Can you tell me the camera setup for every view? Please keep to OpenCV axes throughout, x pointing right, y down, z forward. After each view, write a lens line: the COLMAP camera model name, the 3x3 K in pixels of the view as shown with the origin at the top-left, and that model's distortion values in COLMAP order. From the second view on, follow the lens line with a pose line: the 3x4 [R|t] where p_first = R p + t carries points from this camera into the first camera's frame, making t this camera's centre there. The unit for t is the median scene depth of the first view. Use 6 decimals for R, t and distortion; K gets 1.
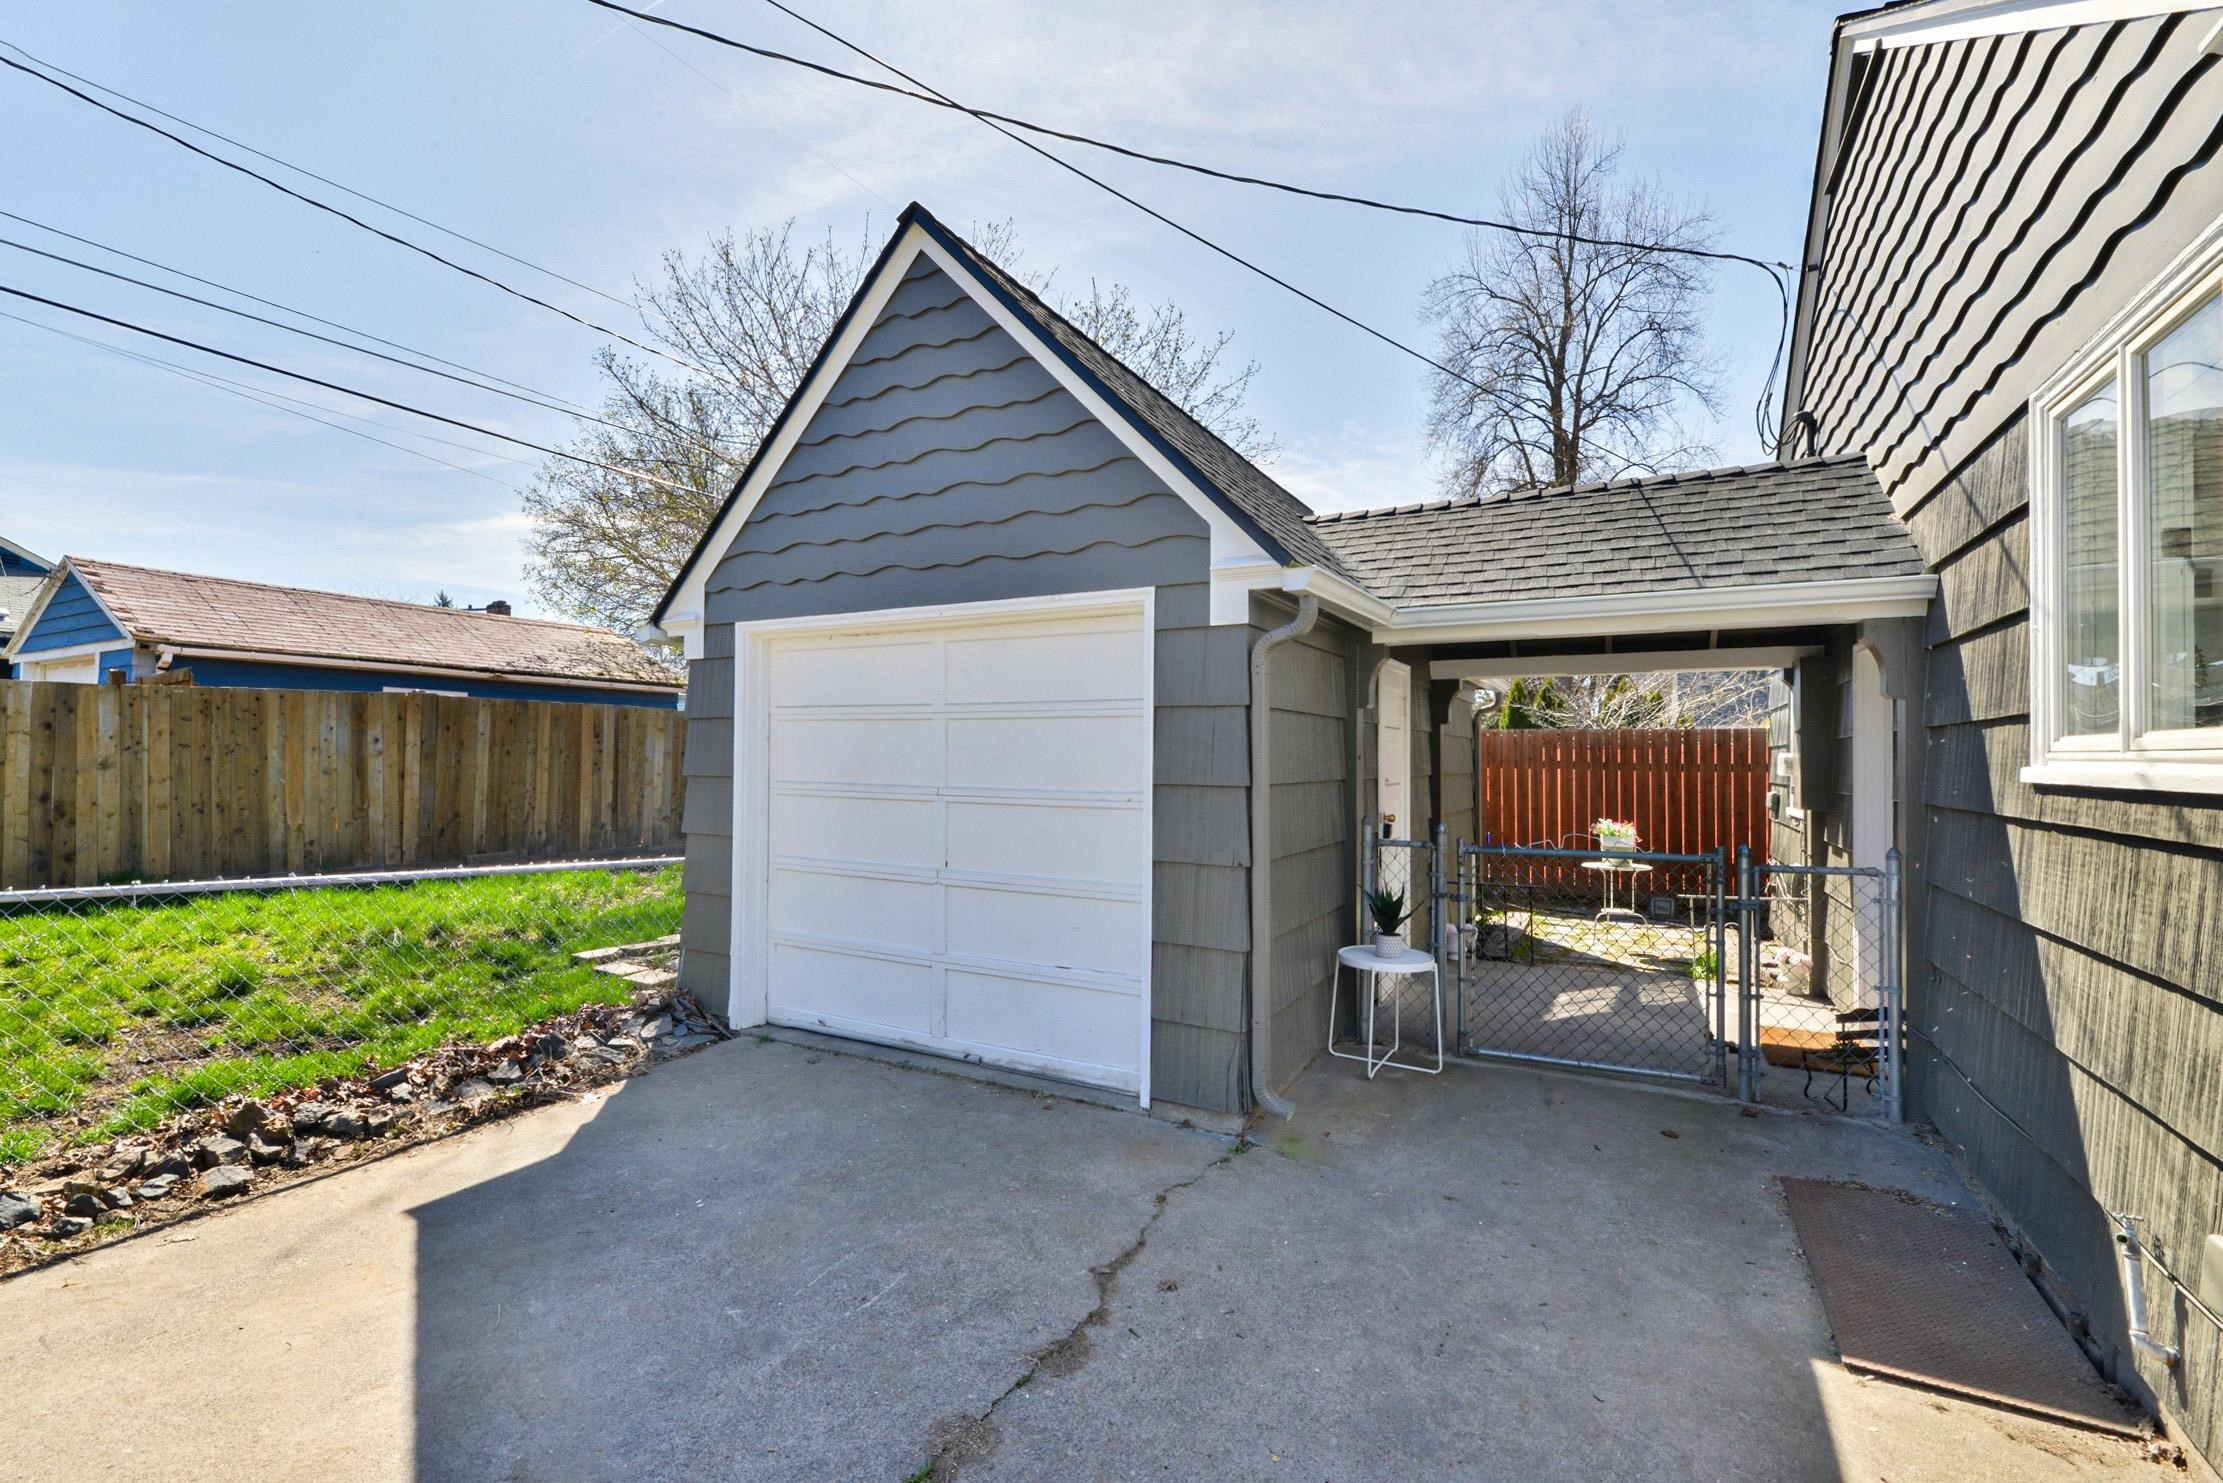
lens RADIAL K [[980.1, 0, 1111.5], [0, 980.1, 741.5], [0, 0, 1]] dist [-0.000678, -0.000042]
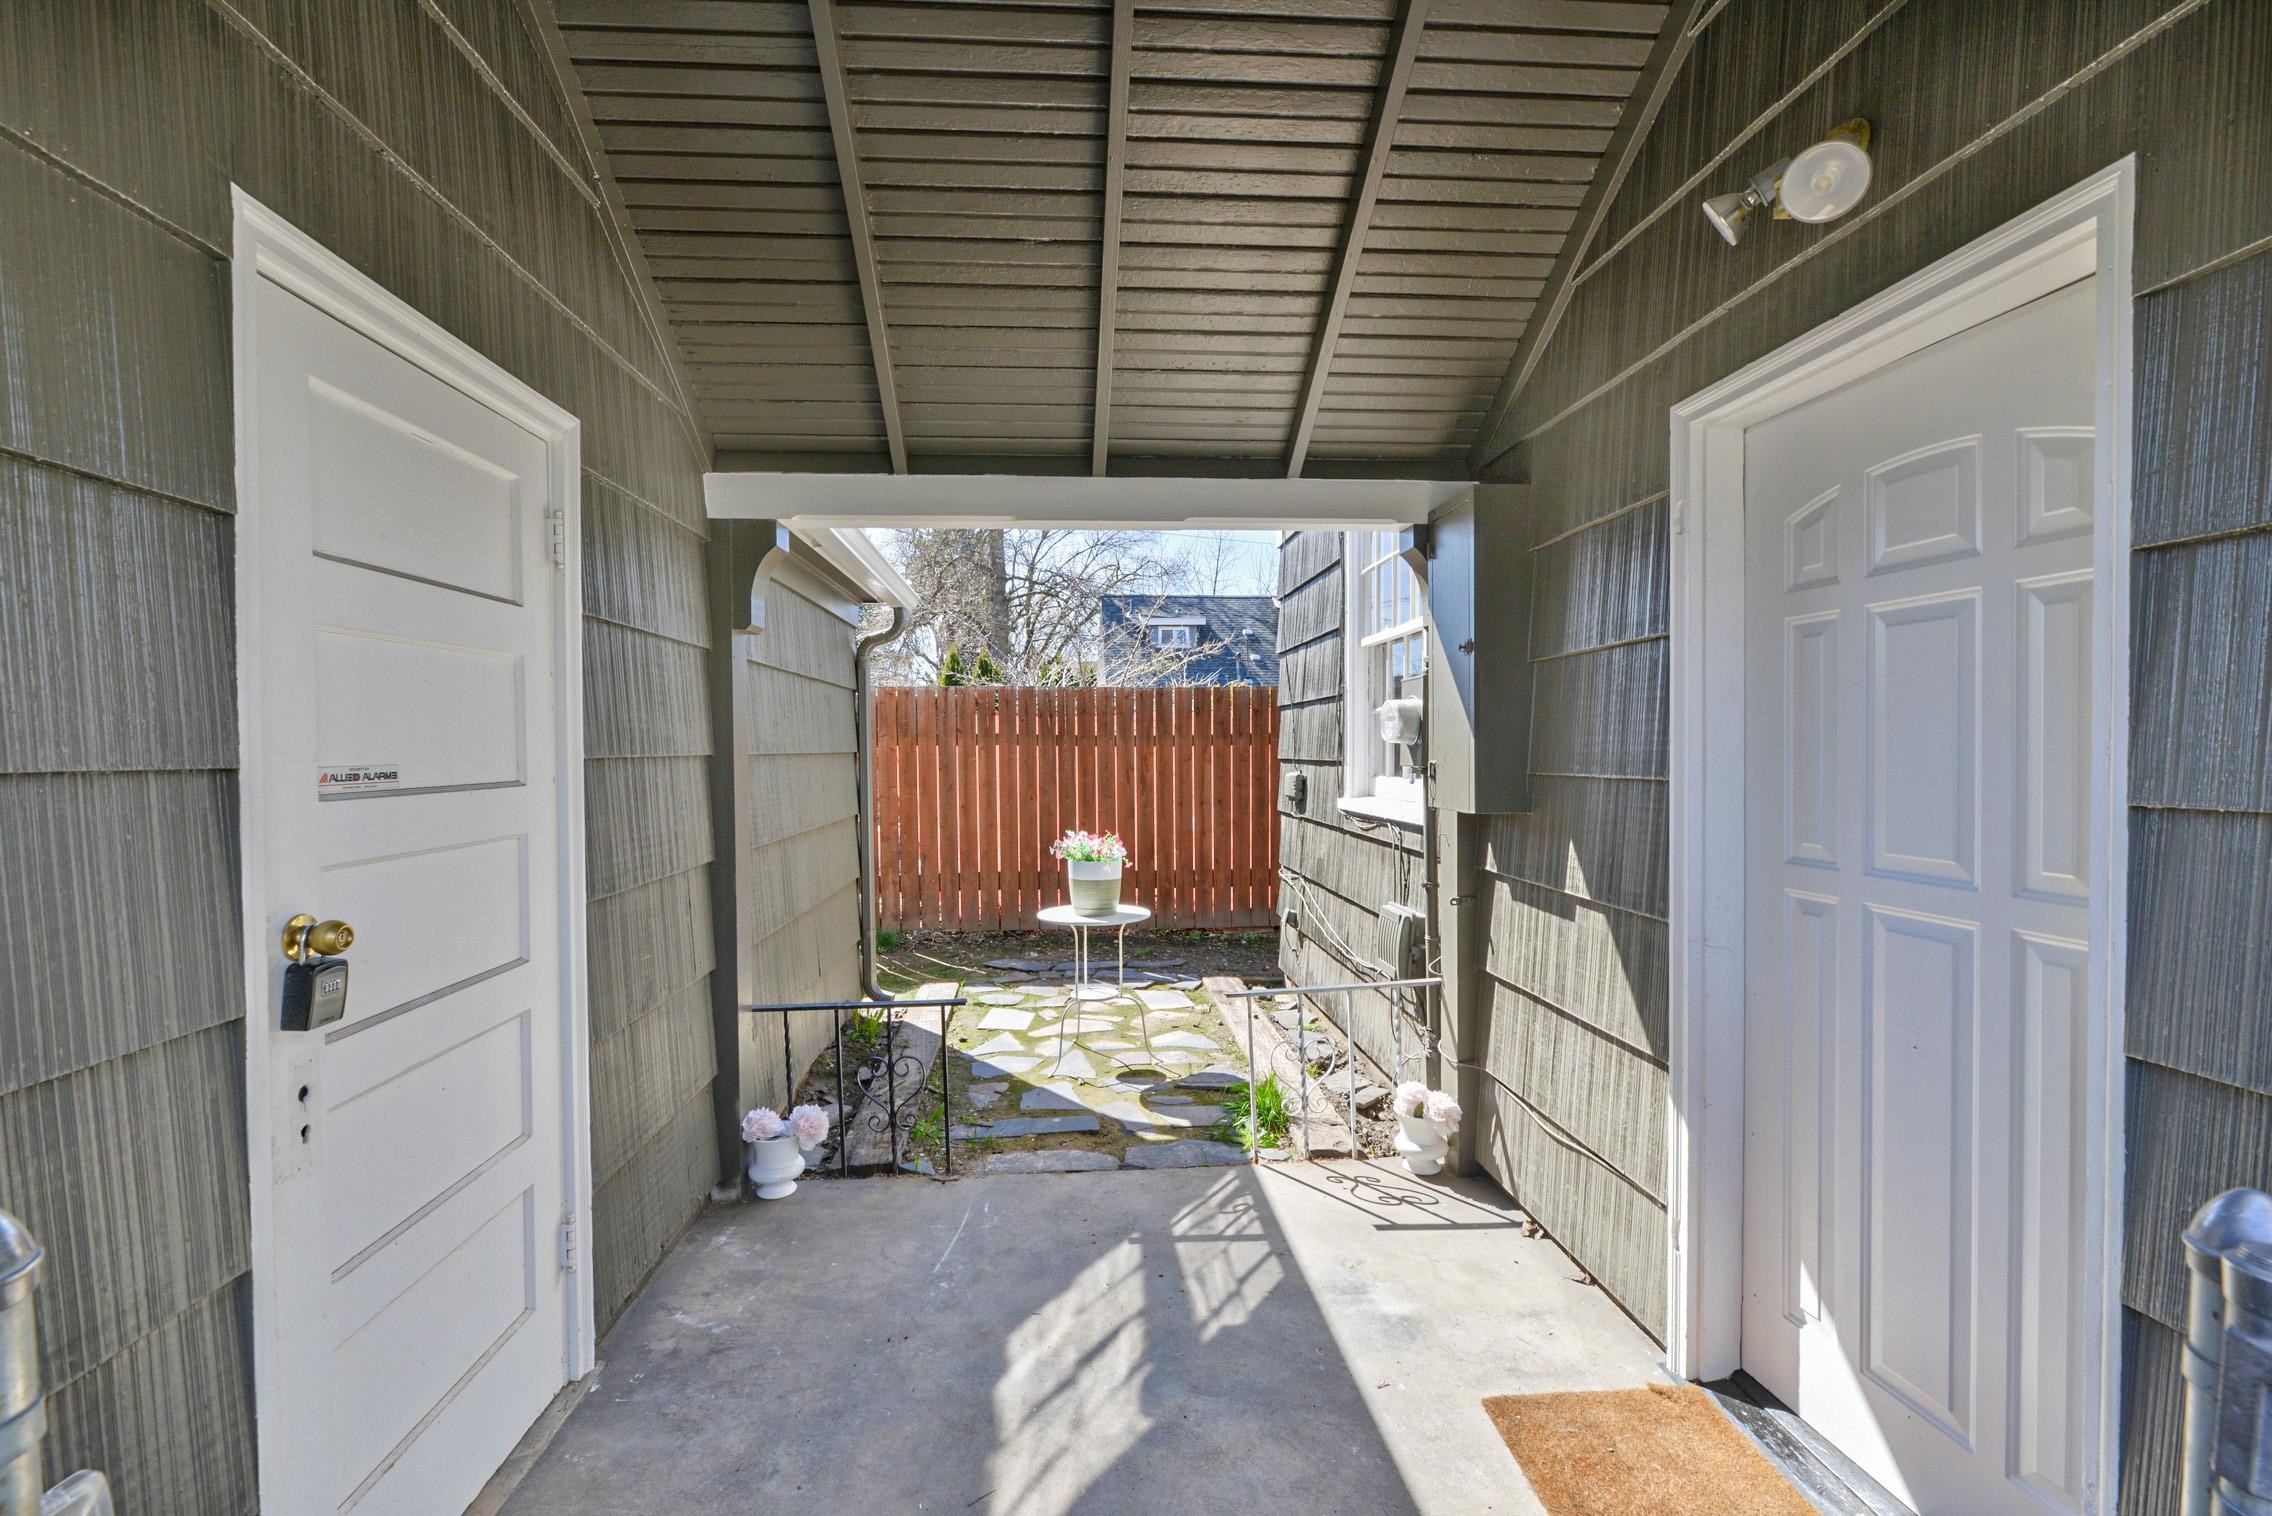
lens RADIAL K [[1001.7, 0, 1136.0], [0, 1001.7, 758.0], [0, 0, 1]] dist [-0.000678, -0.000042]
pose [[0.844436, -0.018453, 0.535338, 0.165114], [0.002824, 0.999546, 0.030001, 0.015886], [-0.535648, -0.023822, 0.844105, 0.360783]]
